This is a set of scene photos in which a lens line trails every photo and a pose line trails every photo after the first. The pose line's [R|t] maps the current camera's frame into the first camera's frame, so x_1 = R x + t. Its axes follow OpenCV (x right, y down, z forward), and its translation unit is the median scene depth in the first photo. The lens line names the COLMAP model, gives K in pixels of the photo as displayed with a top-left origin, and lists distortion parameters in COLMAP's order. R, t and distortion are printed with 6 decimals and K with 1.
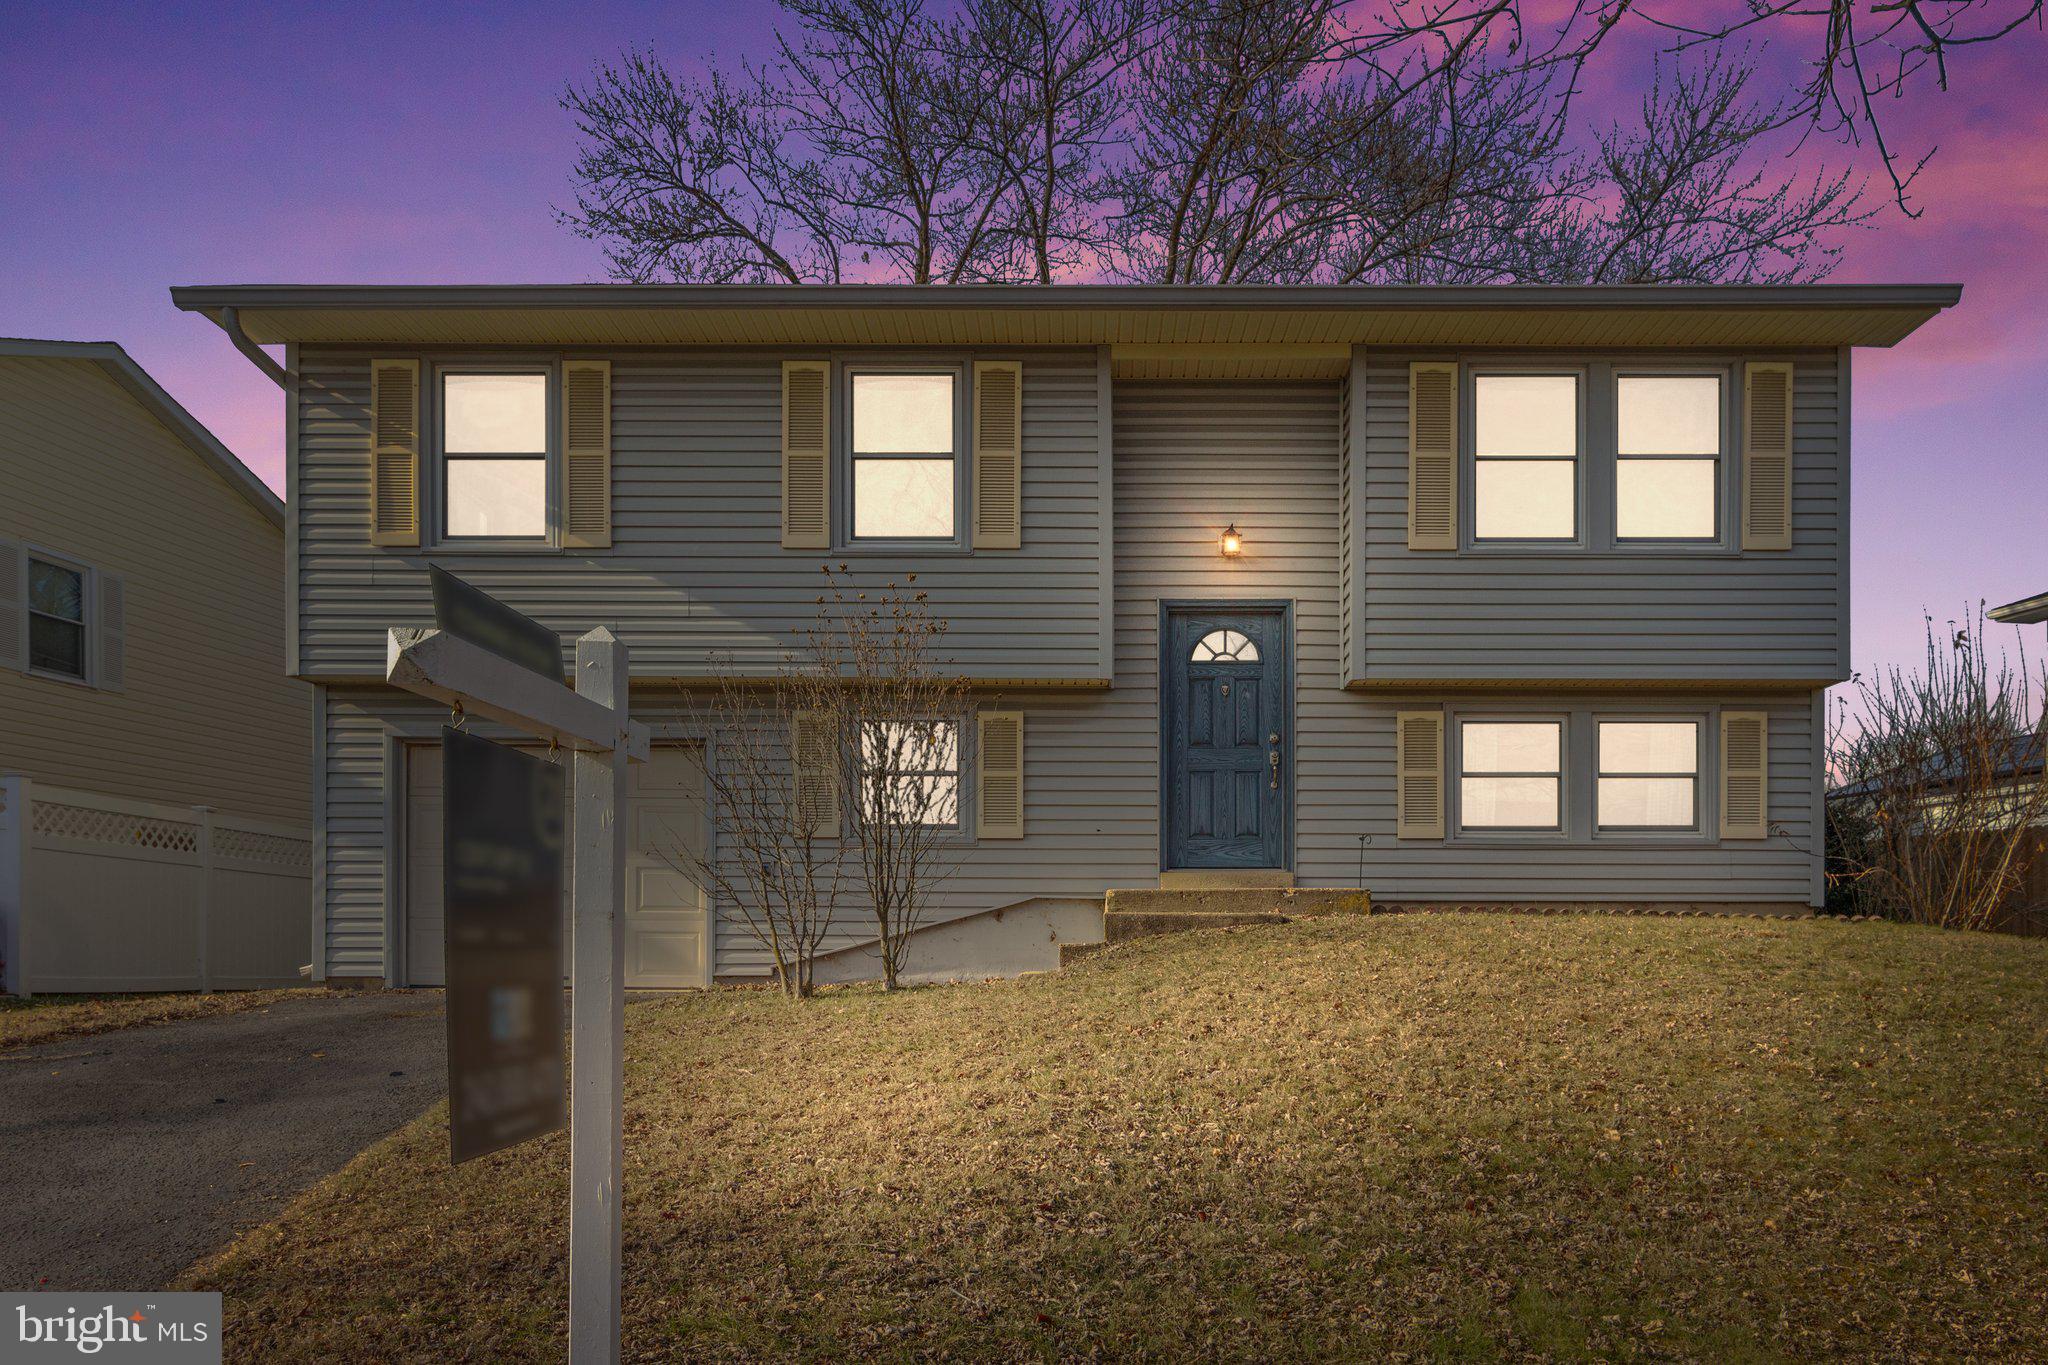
lens RADIAL K [[1520.4, 0, 1091.0], [0, 1520.4, 944.6], [0, 0, 1]] dist [0.000645, -0.003677]
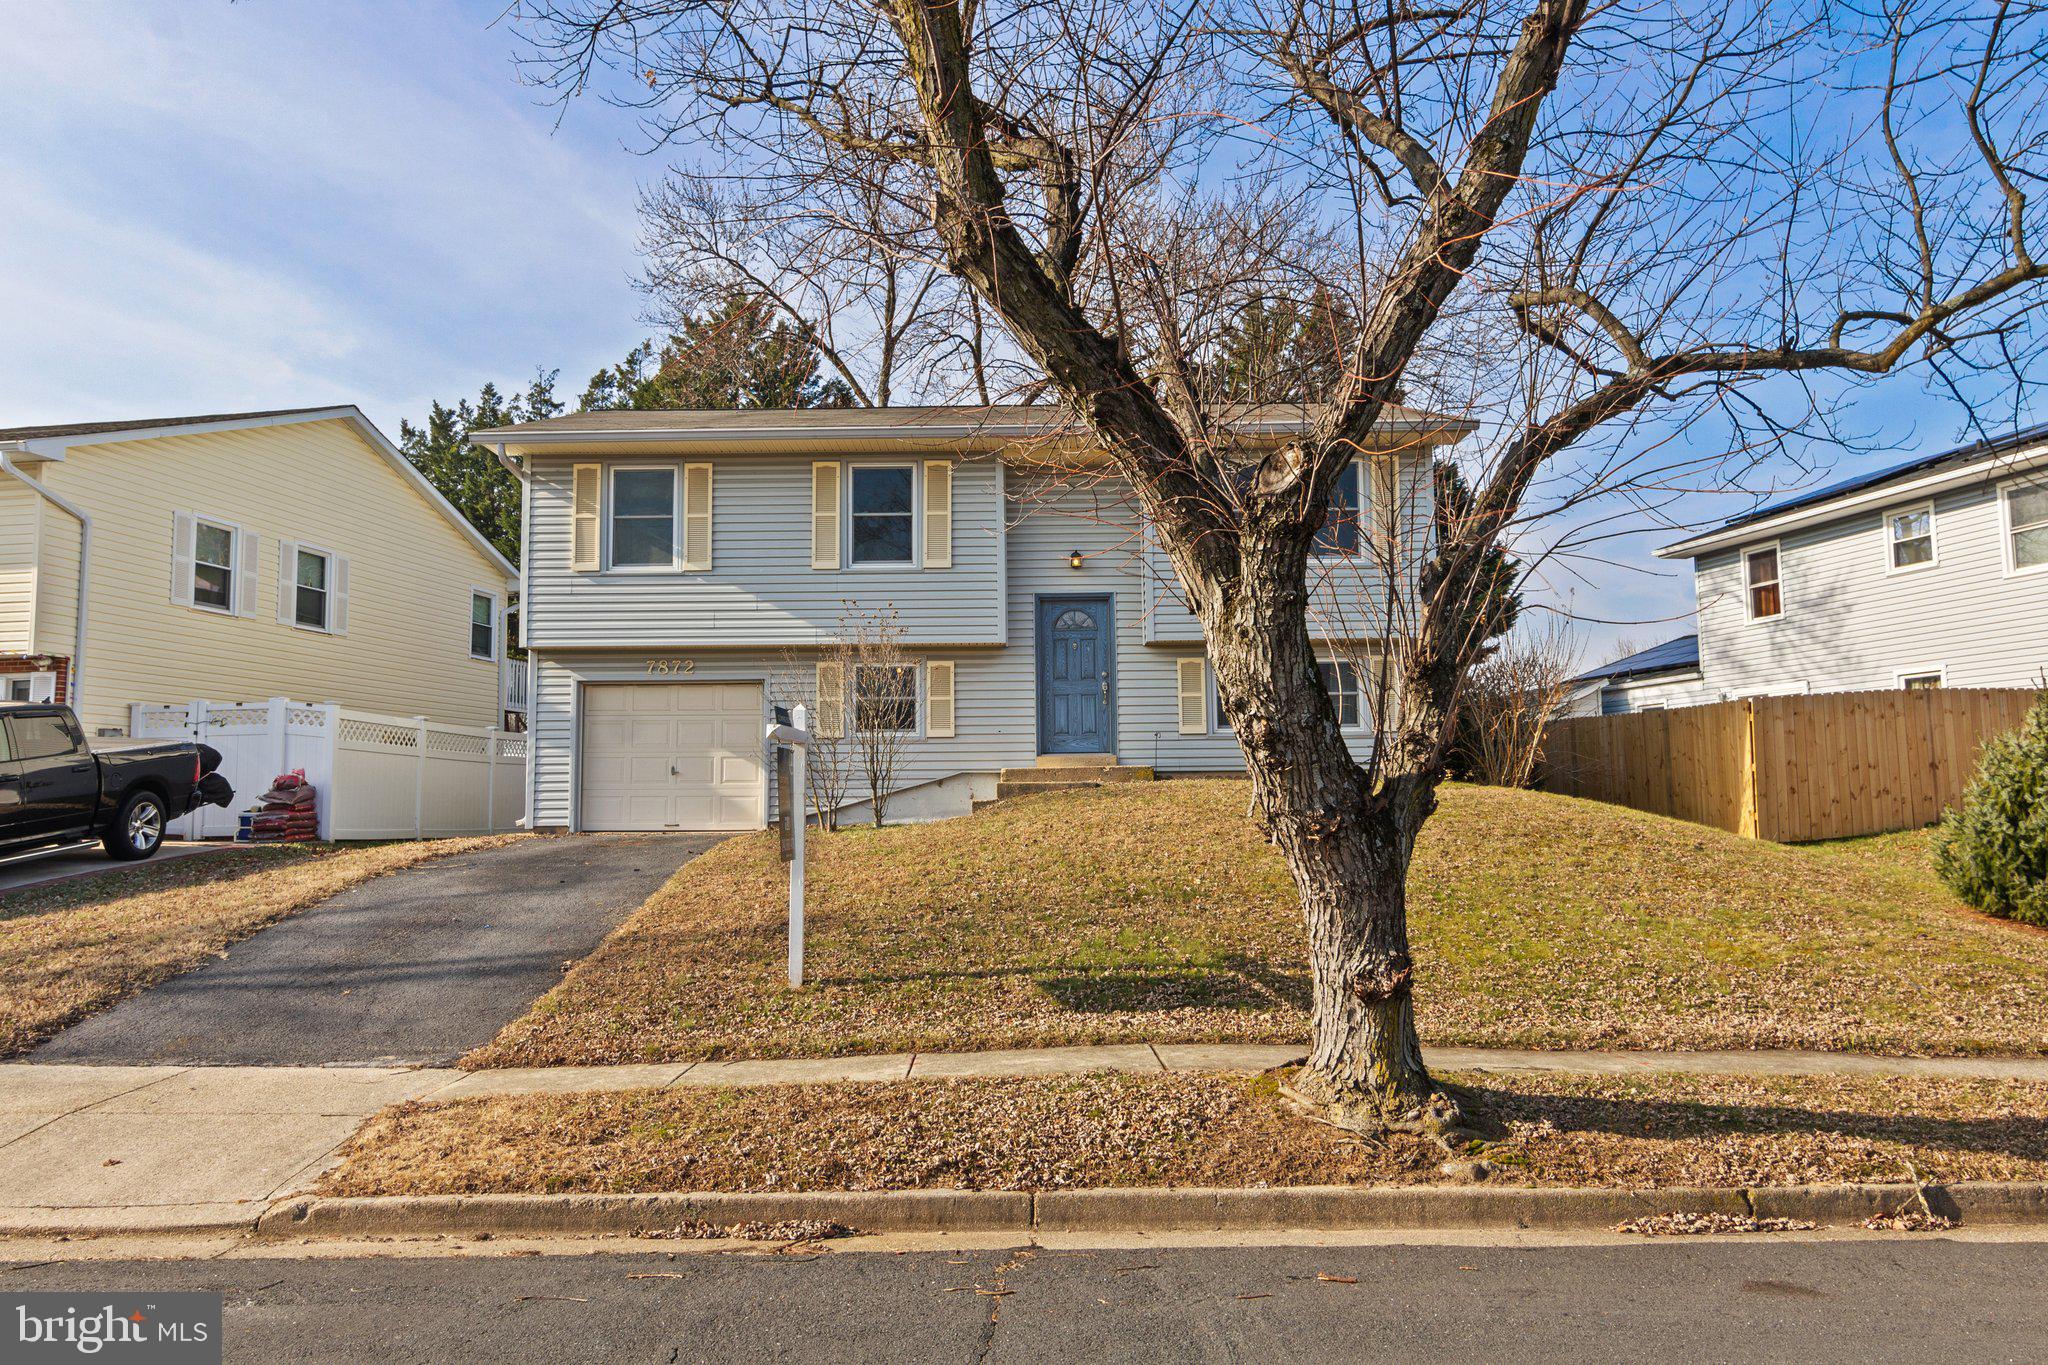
lens RADIAL K [[1511.5, 0, 1033.7], [0, 1511.5, 627.2], [0, 0, 1]] dist [0.003085, -0.001657]
pose [[0.999817, -0.014773, -0.012128, 0.064286], [0.013313, 0.993534, -0.112755, -0.001401], [0.013715, 0.112573, 0.993549, -0.660915]]
